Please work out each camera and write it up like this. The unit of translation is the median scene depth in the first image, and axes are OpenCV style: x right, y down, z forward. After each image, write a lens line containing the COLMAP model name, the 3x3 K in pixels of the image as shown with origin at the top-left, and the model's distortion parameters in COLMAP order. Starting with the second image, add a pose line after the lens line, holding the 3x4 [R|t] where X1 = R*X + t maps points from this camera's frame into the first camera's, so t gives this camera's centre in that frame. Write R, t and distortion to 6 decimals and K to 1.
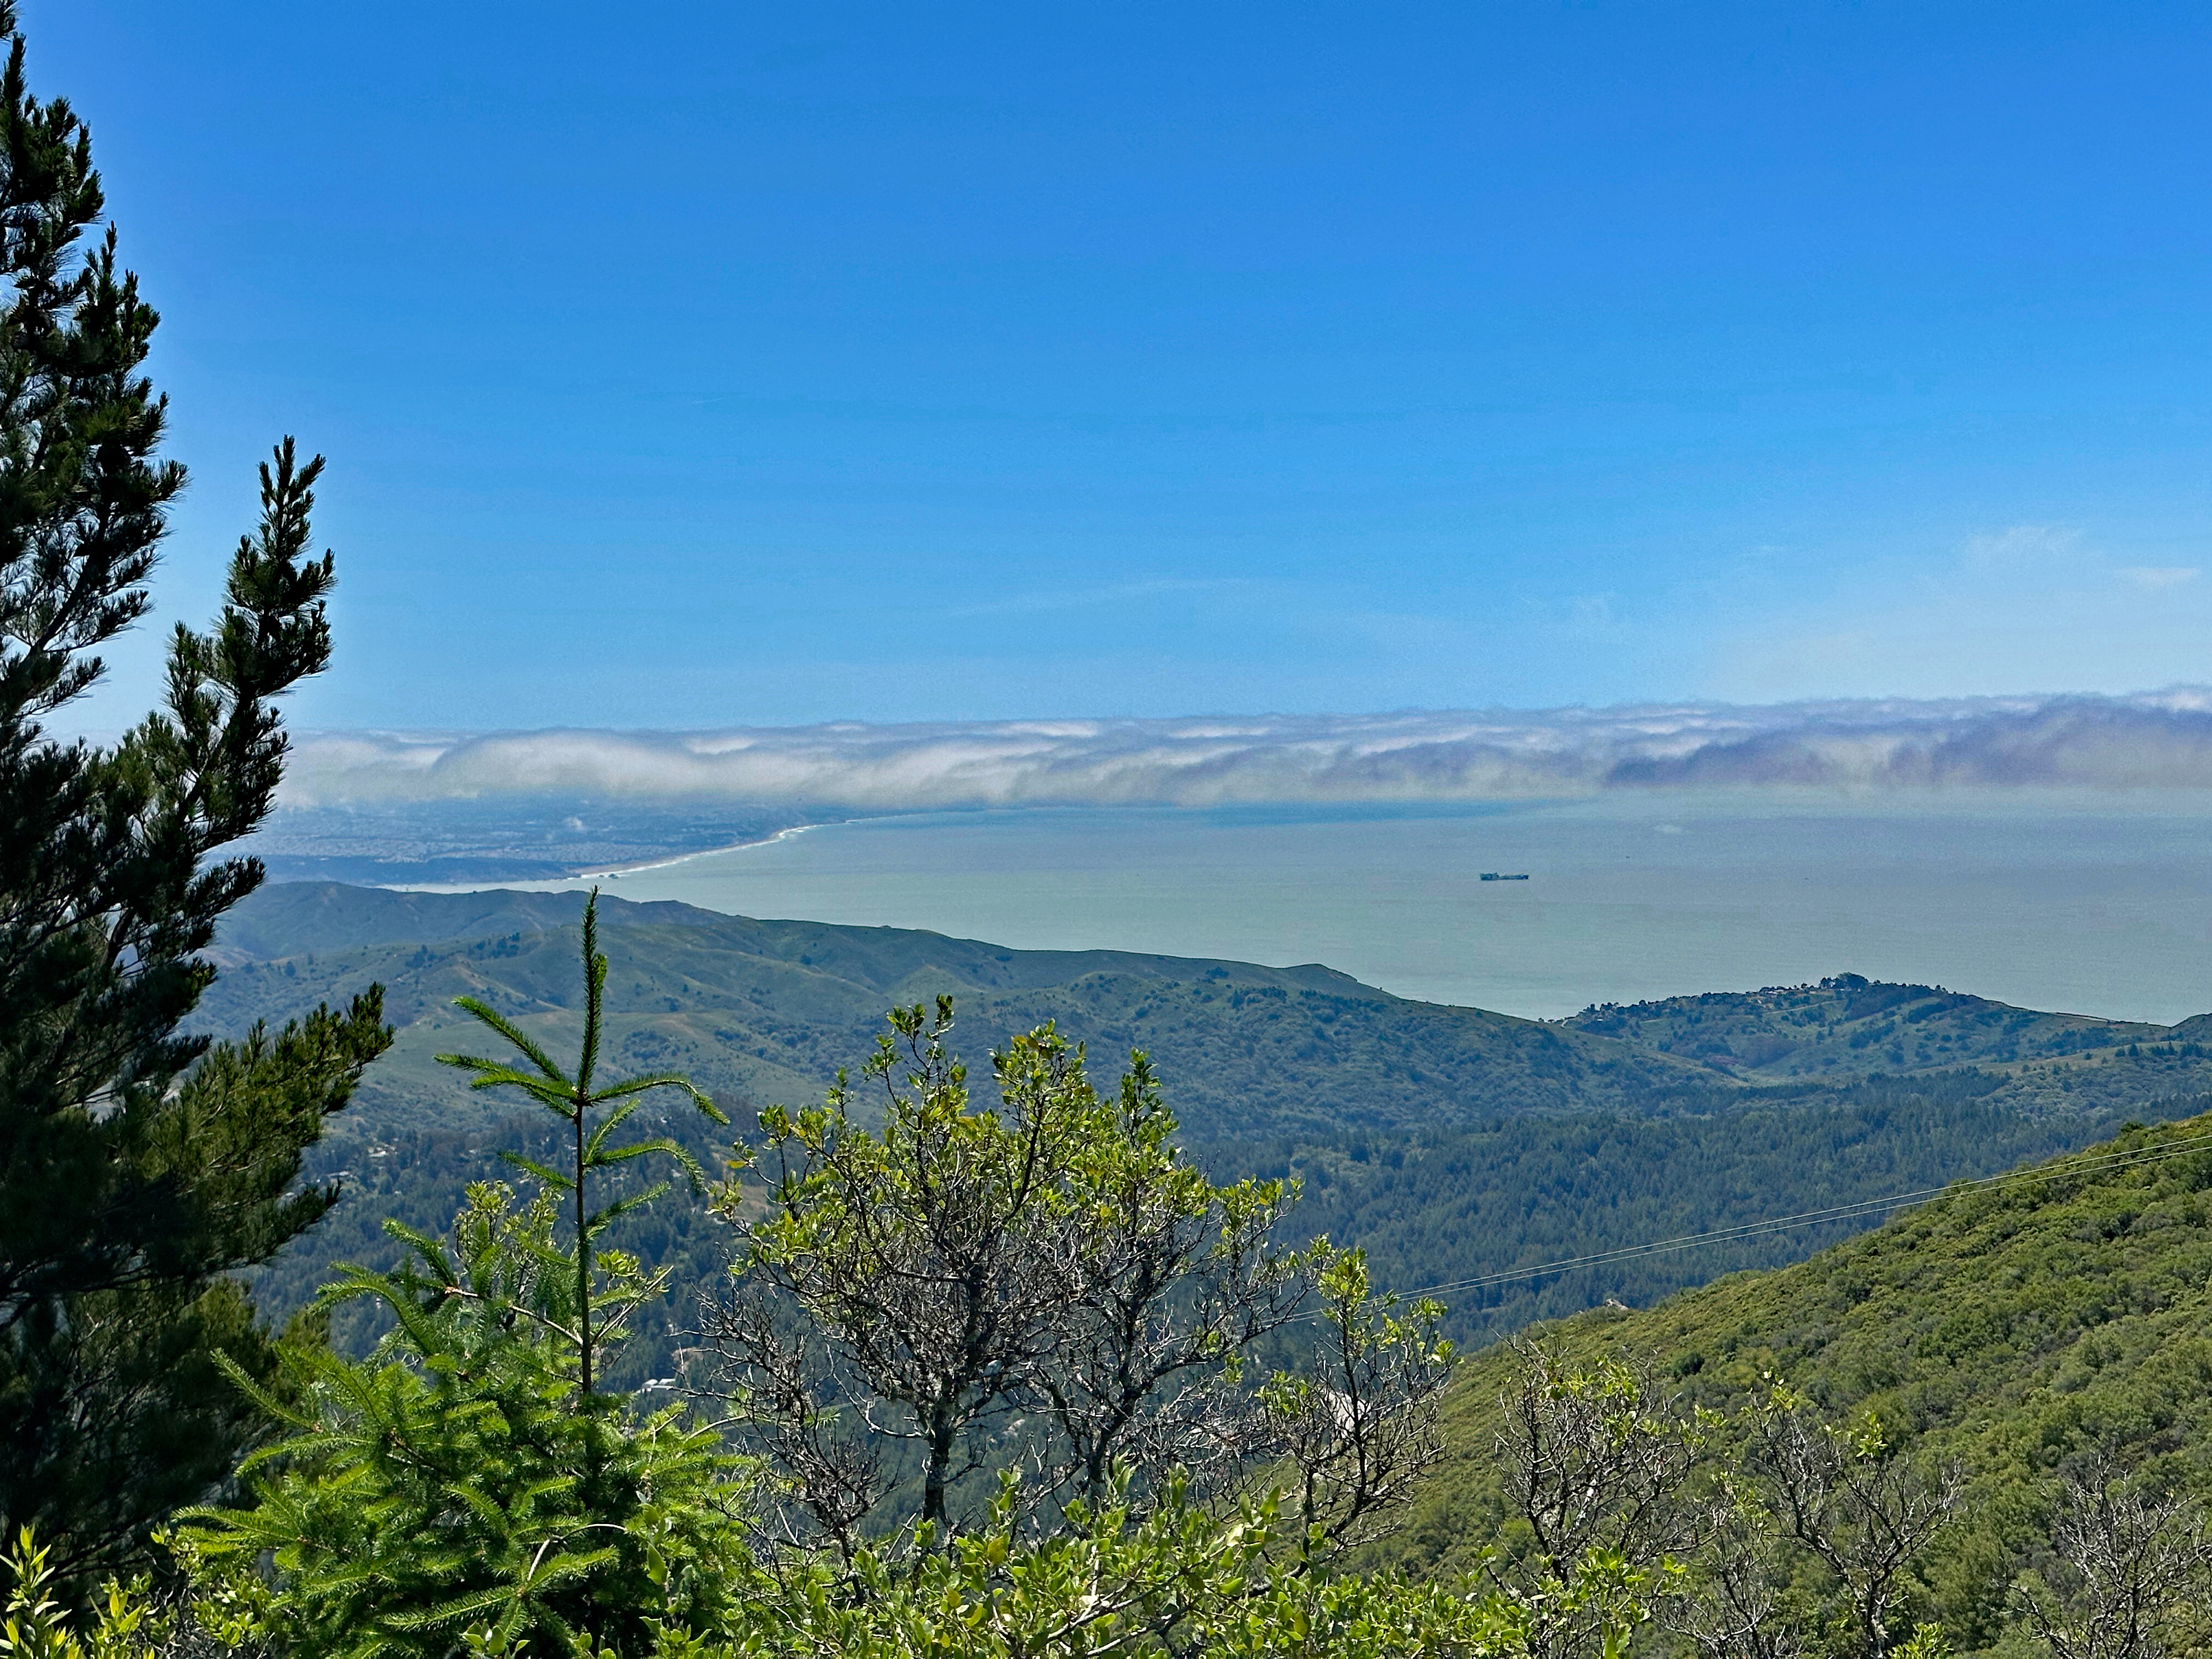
lens RADIAL K [[3059.6, 0, 1135.0], [0, 3059.6, 858.9], [0, 0, 1]] dist [0.196713, -0.392619]
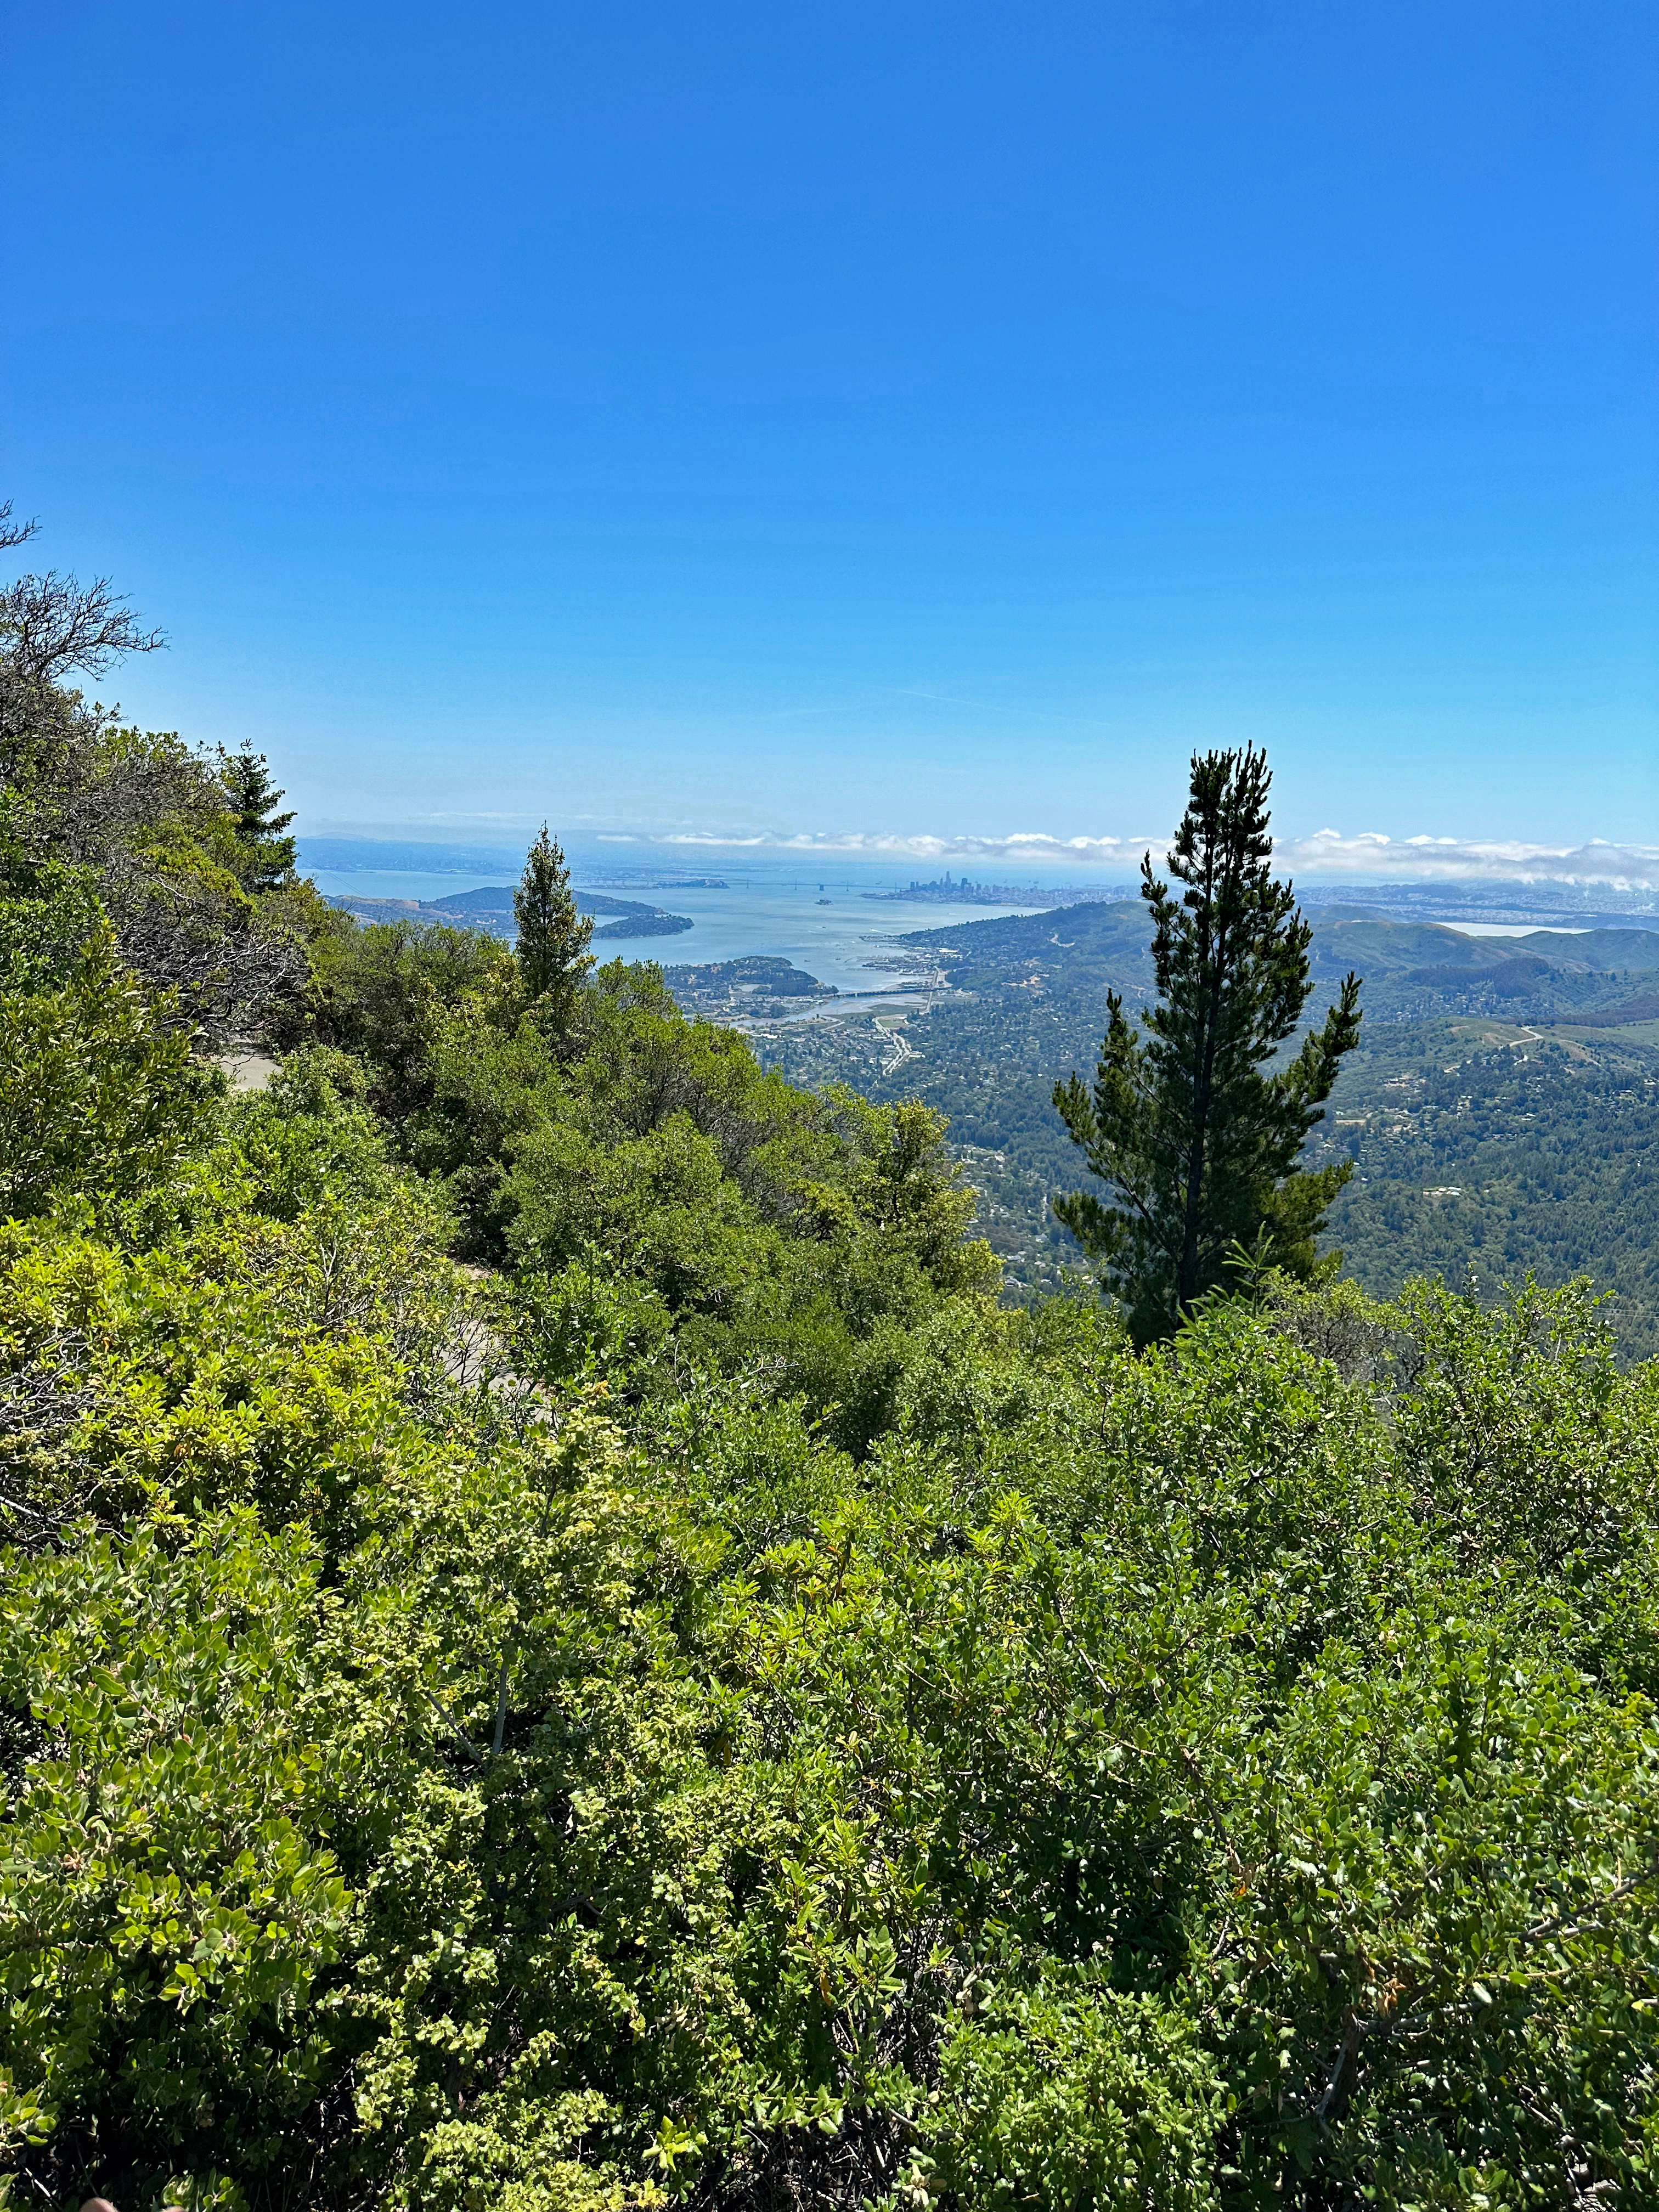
lens RADIAL K [[1534.2, 0, 841.6], [0, 1534.2, 1111.1], [0, 0, 1]] dist [0.177993, -0.338717]
pose [[0.746232, 0.143287, -0.650082, 0.372856], [-0.057434, 0.986777, 0.151570, -0.211567], [0.663204, -0.075769, 0.744593, -0.480155]]
